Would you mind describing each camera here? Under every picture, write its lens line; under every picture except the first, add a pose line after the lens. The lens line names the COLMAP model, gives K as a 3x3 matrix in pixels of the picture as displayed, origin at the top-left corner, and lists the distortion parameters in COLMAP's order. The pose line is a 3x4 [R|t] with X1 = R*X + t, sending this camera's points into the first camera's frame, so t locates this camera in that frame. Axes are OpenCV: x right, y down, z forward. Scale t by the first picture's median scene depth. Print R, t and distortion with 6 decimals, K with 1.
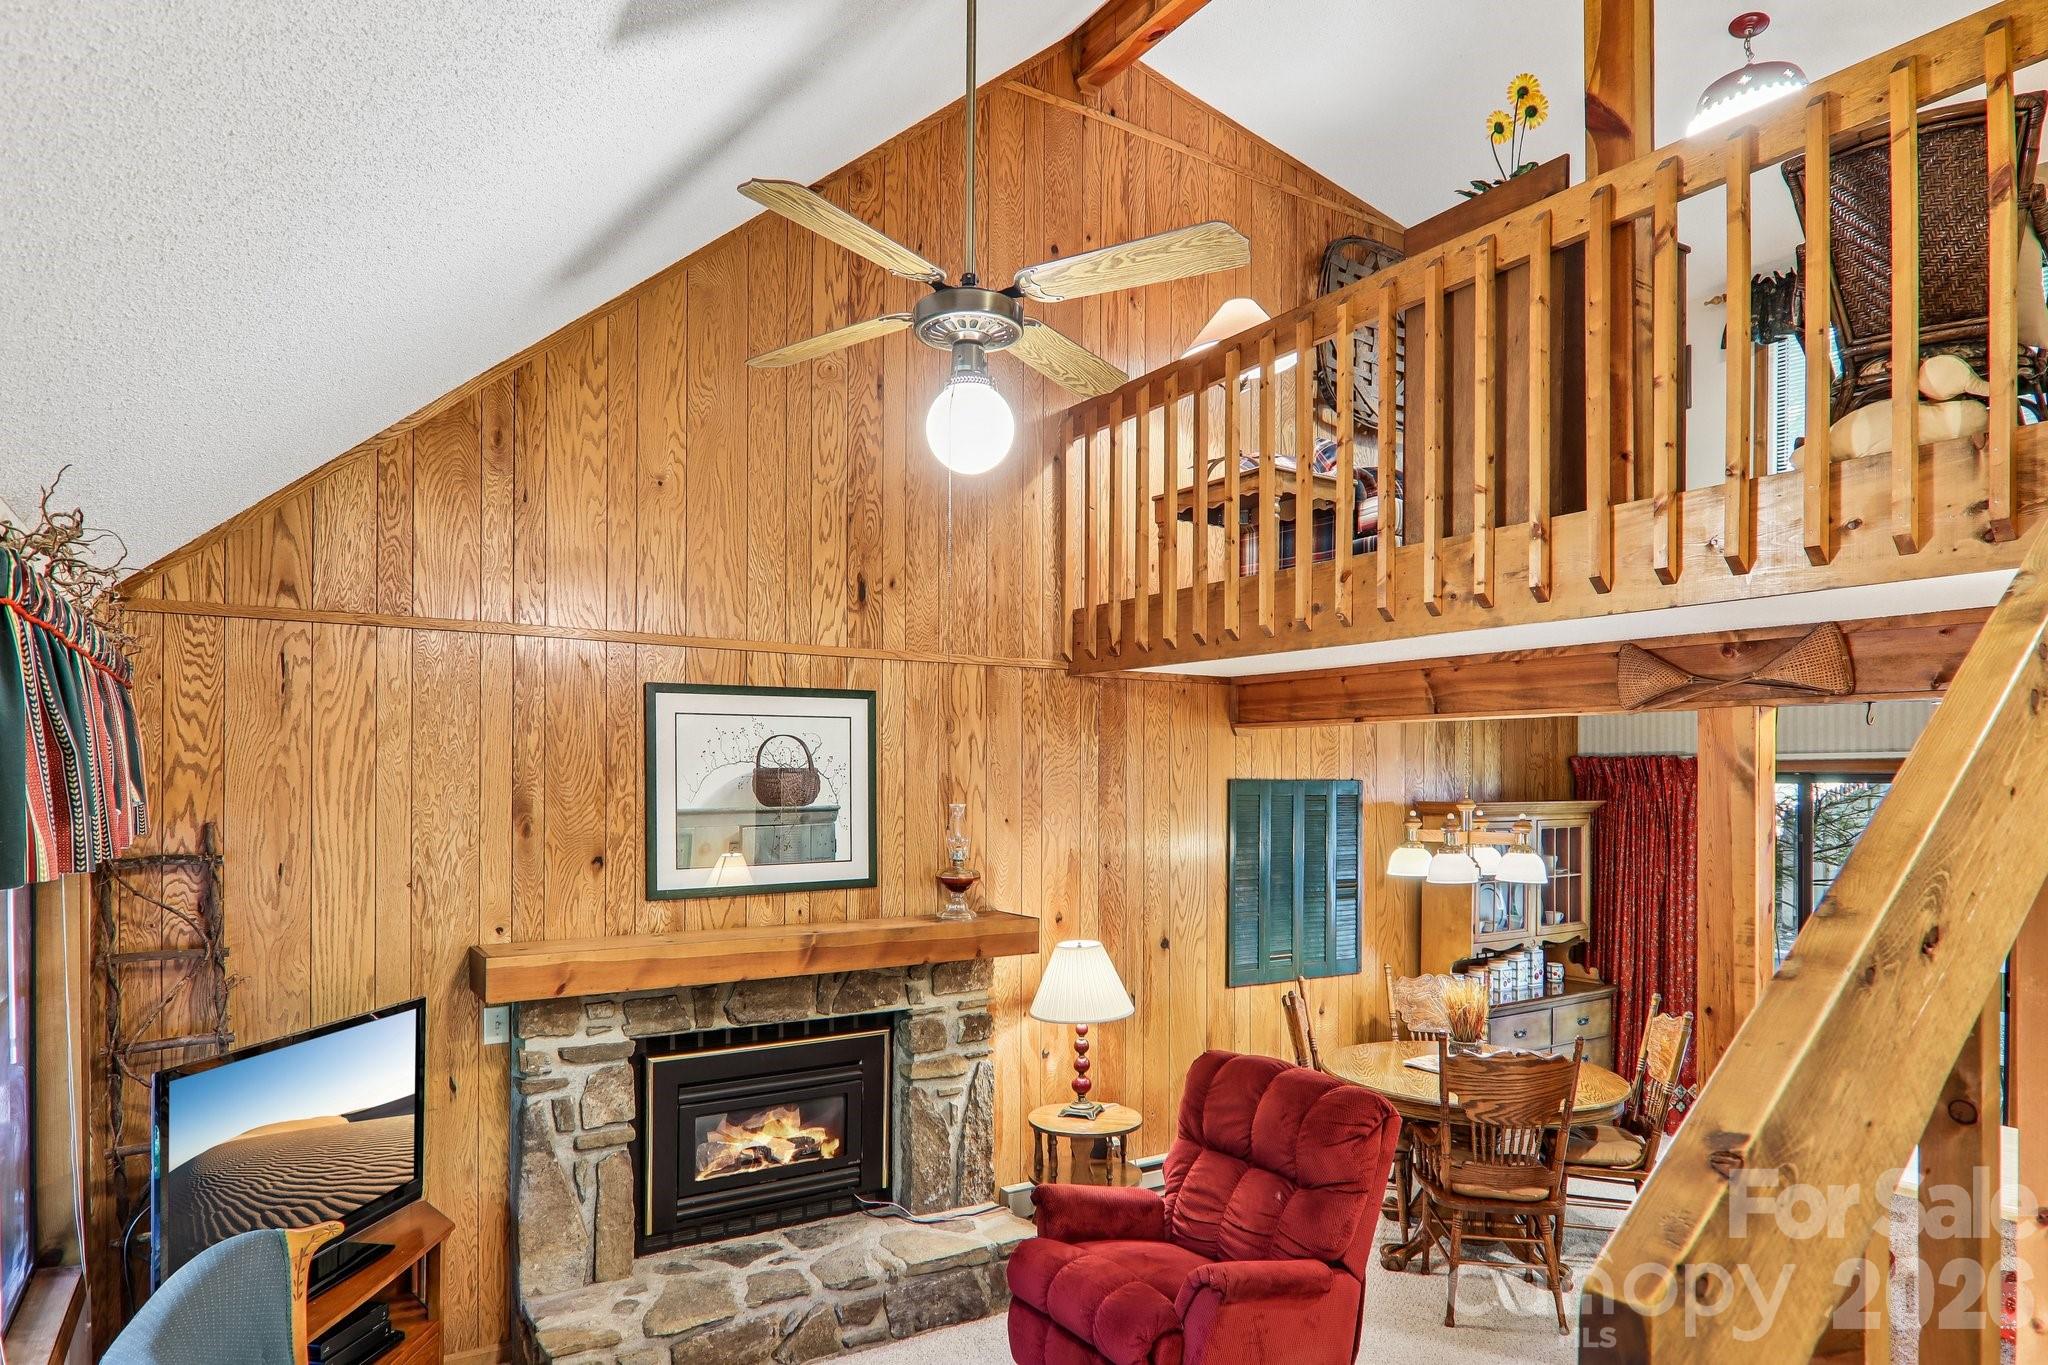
lens RADIAL K [[1196.4, 0, 1010.3], [0, 1196.4, 784.8], [0, 0, 1]] dist [0.007507, -0.018446]
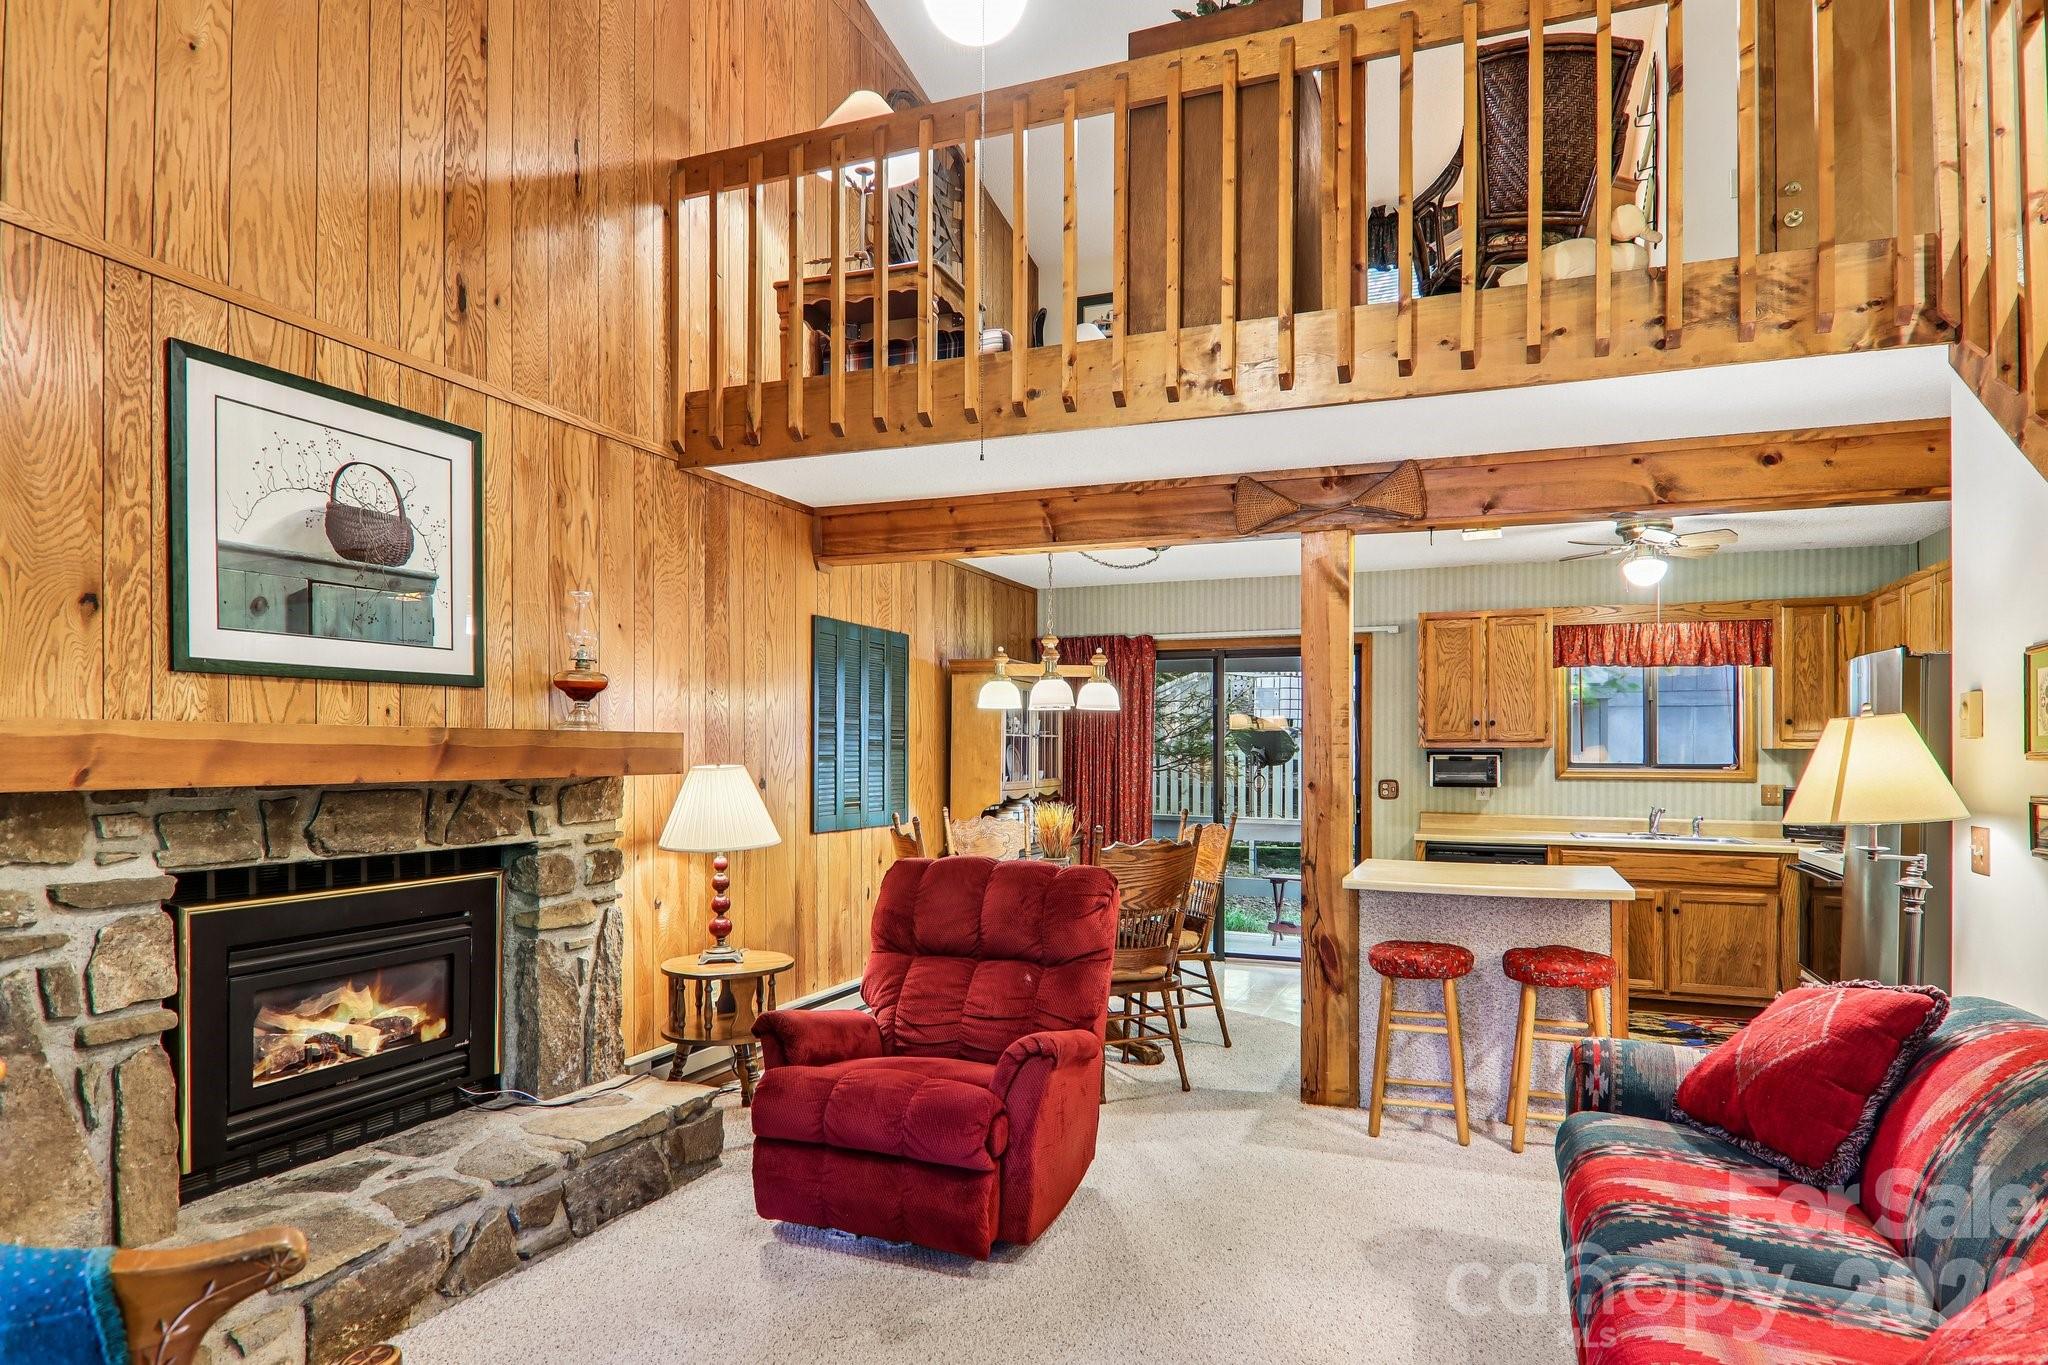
lens RADIAL K [[1149.2, 0, 1026.9], [0, 1149.2, 765.7], [0, 0, 1]] dist [0.001462, -0.014718]
pose [[0.809662, -0.007178, 0.586852, -0.288676], [0.000861, 0.999939, 0.011043, 0.140403], [-0.586895, -0.008436, 0.809619, 0.212138]]
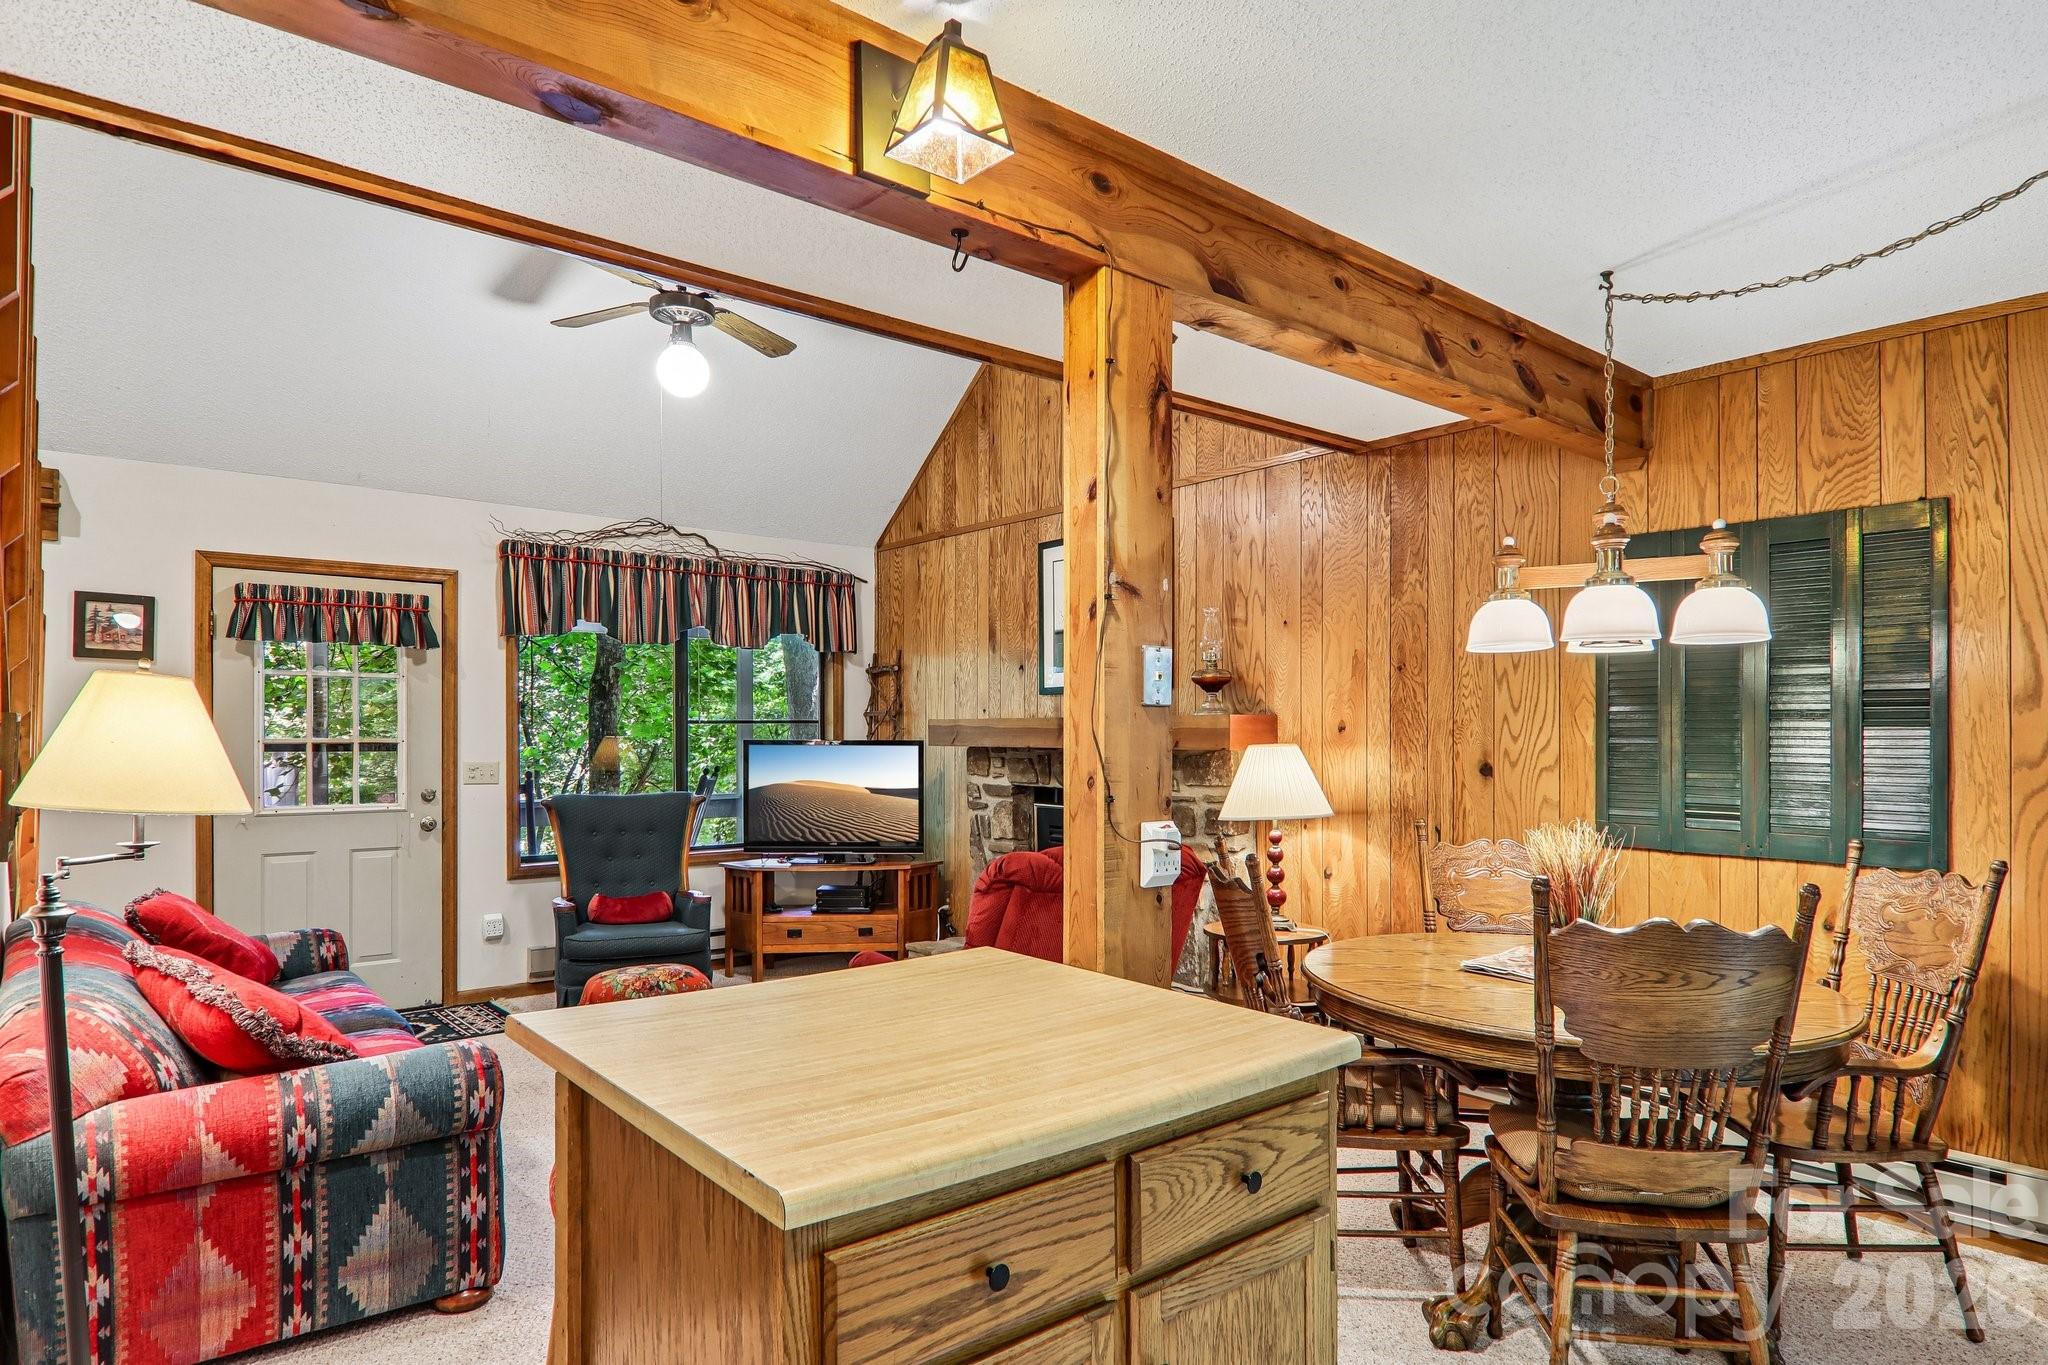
lens RADIAL K [[1156.9, 0, 1023.5], [0, 1156.9, 723.7], [0, 0, 1]] dist [0.006219, -0.019052]
pose [[0.132162, -0.010444, -0.991173, 1.055558], [-0.004763, 0.999926, -0.011171, 0.145414], [0.991217, 0.006198, 0.132103, 0.785129]]
